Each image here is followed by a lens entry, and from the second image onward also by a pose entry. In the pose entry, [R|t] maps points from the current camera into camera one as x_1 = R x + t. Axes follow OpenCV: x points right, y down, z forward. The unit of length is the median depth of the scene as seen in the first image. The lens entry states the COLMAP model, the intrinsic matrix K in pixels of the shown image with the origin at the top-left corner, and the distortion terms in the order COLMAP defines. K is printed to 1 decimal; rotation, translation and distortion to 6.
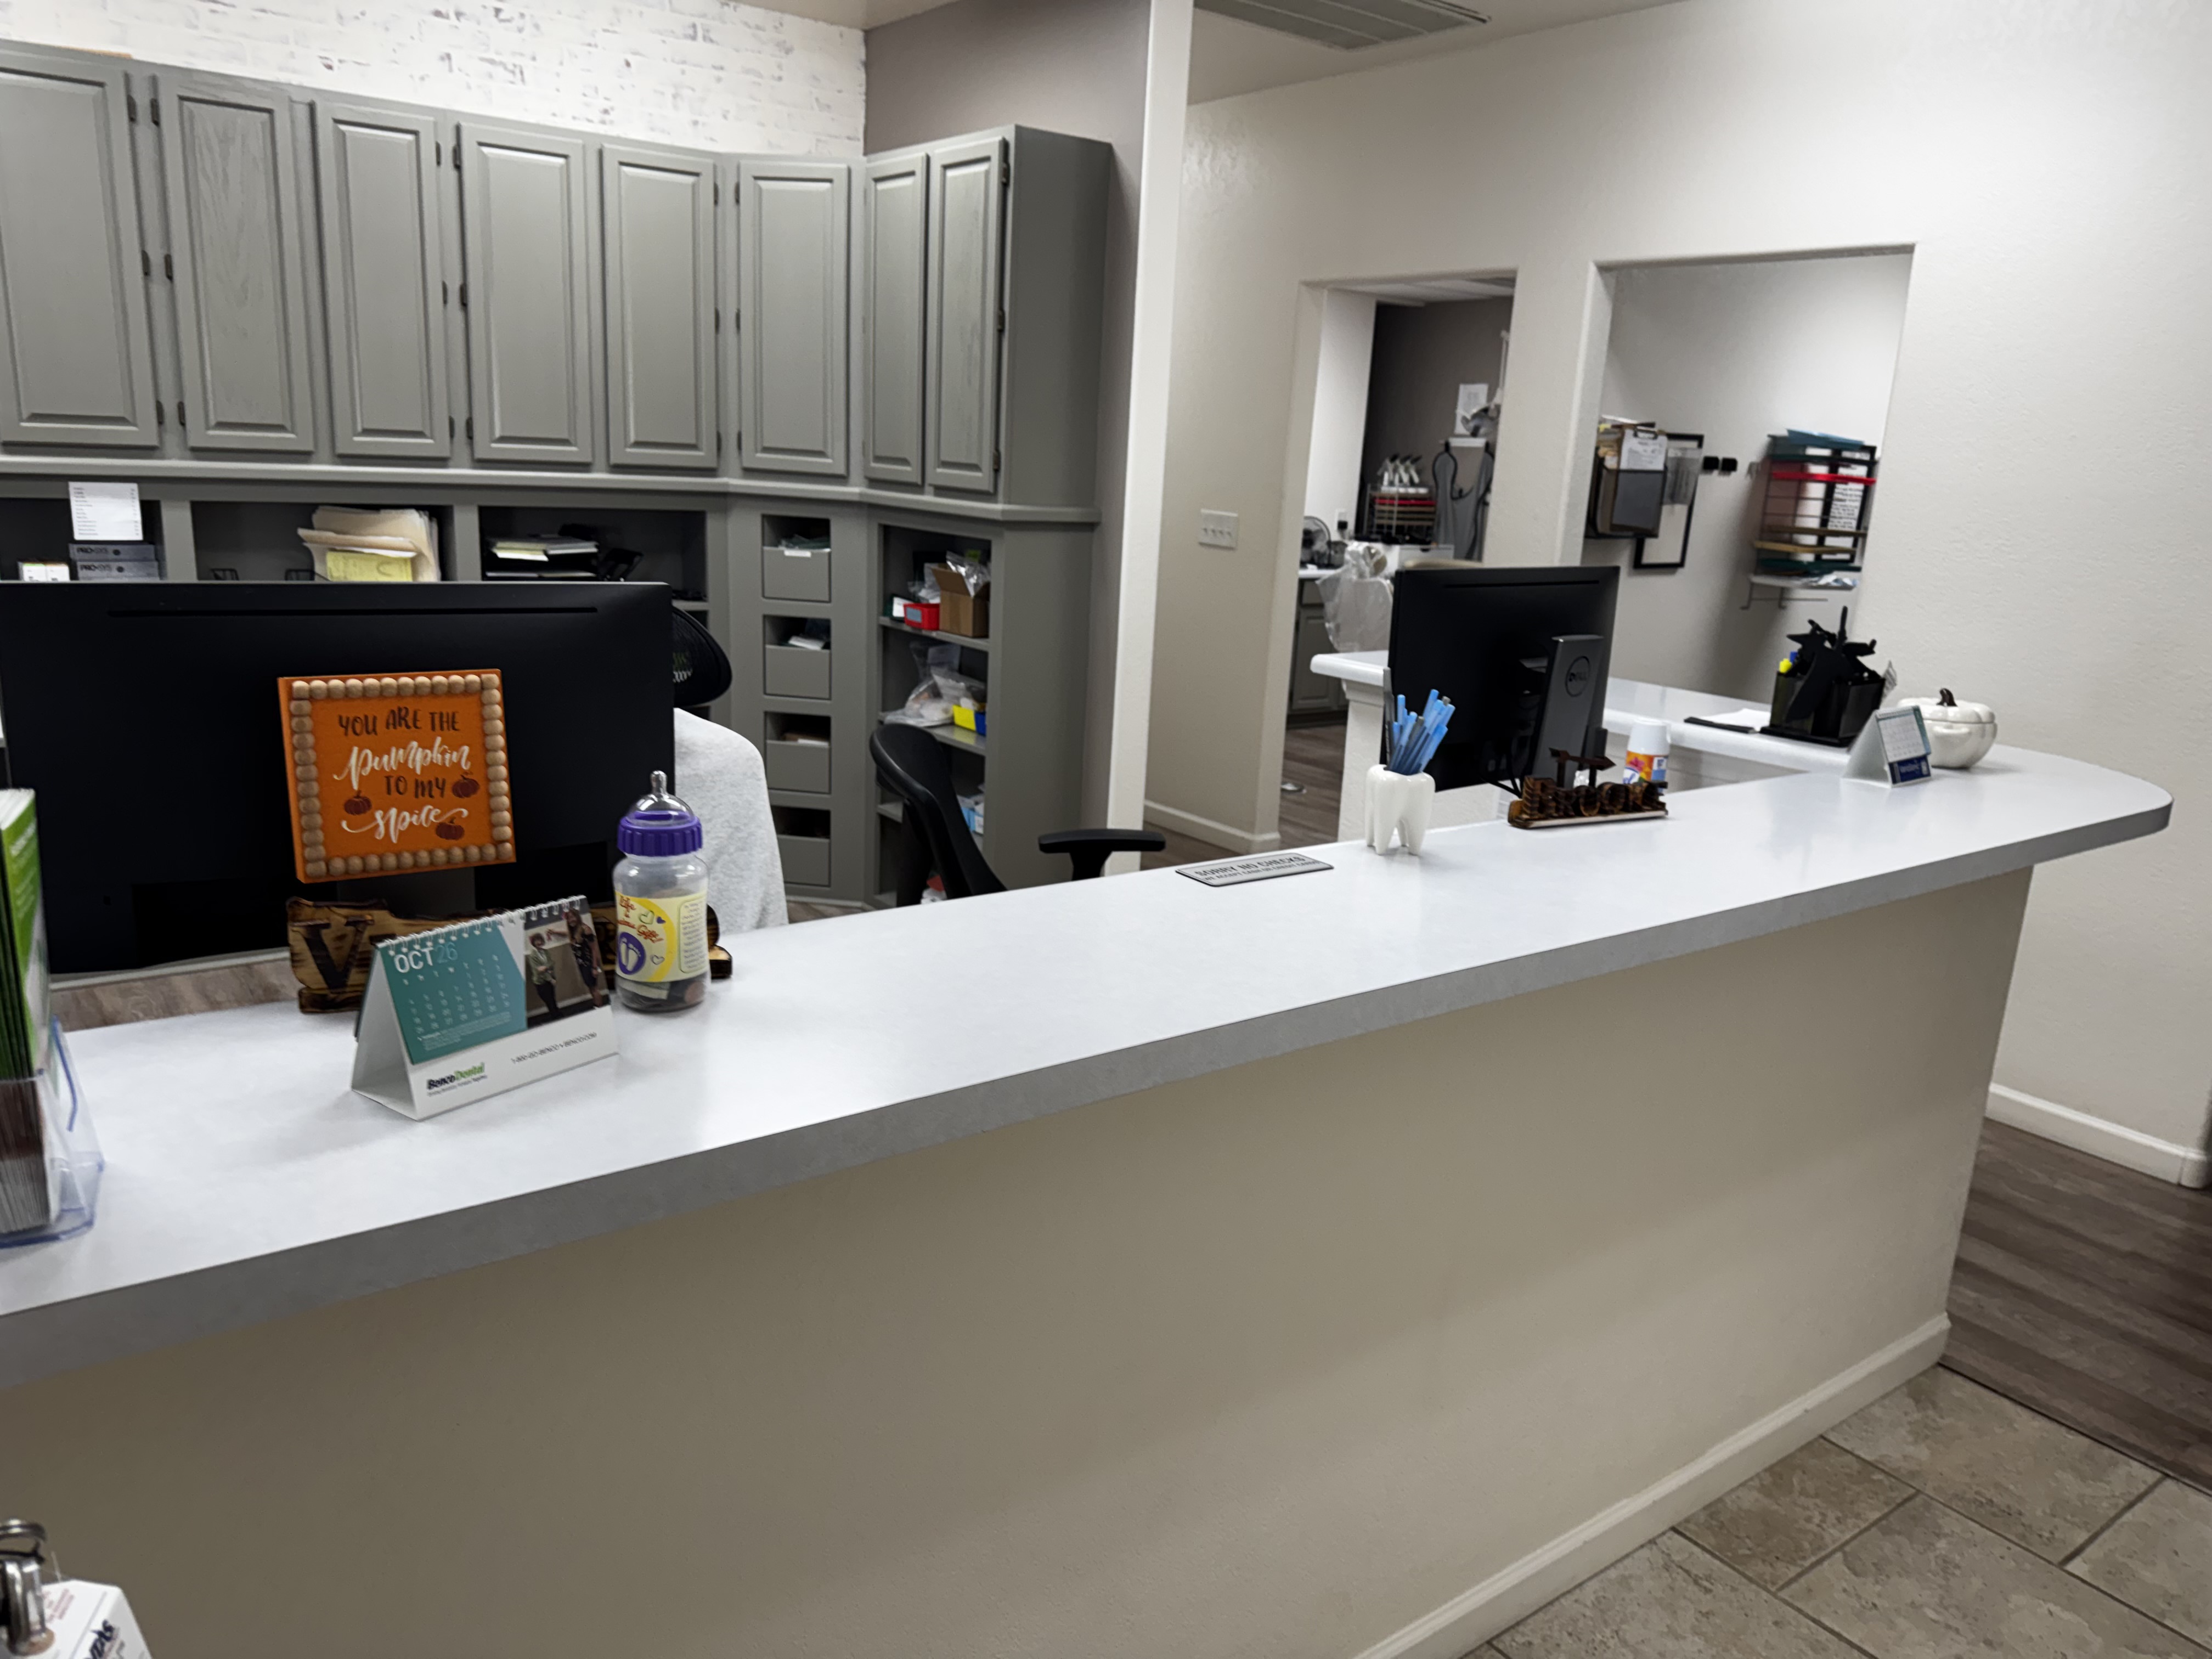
lens RADIAL K [[1569.9, 0, 1106.0], [0, 1569.9, 829.5], [0, 0, 1]] dist [0.011031, 0.002675]
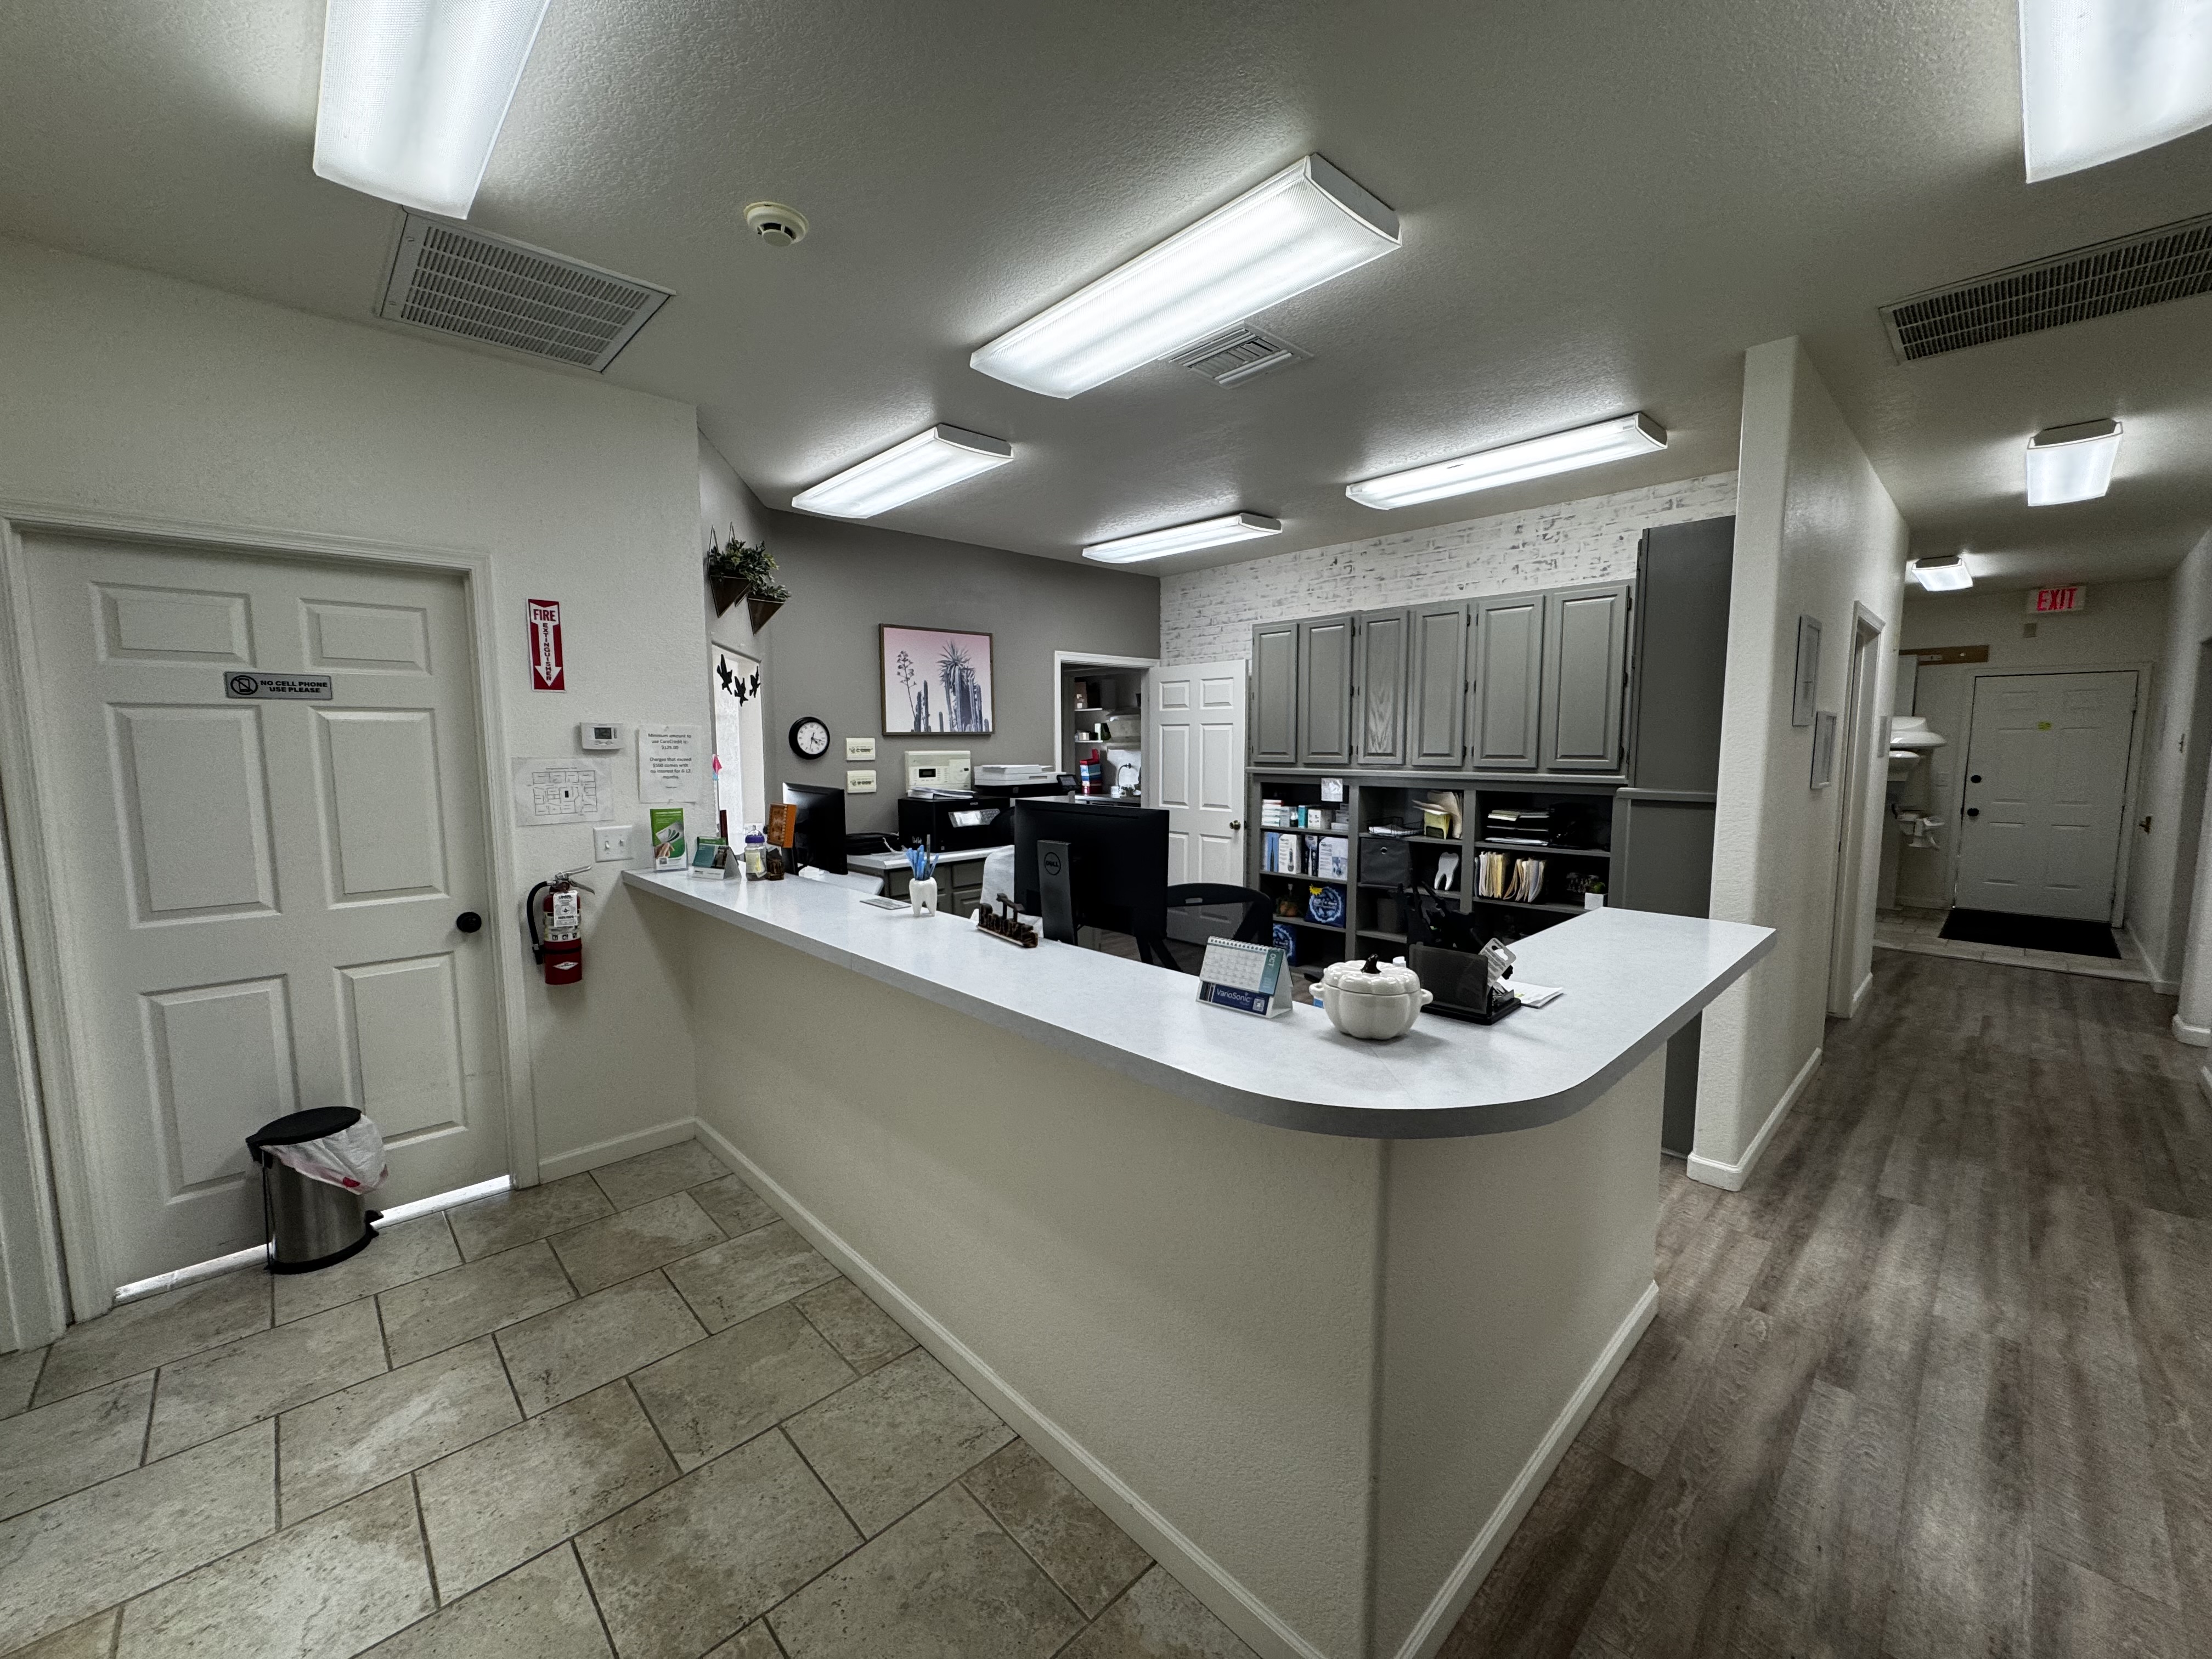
lens RADIAL K [[874.2, 0, 1106.0], [0, 874.2, 829.5], [0, 0, 1]] dist [-0.008463, -0.000009]
pose [[0.119128, 0.043805, -0.991912, 0.891837], [-0.236607, 0.971497, 0.014487, -0.102159], [0.964275, 0.232968, 0.126097, 0.661514]]
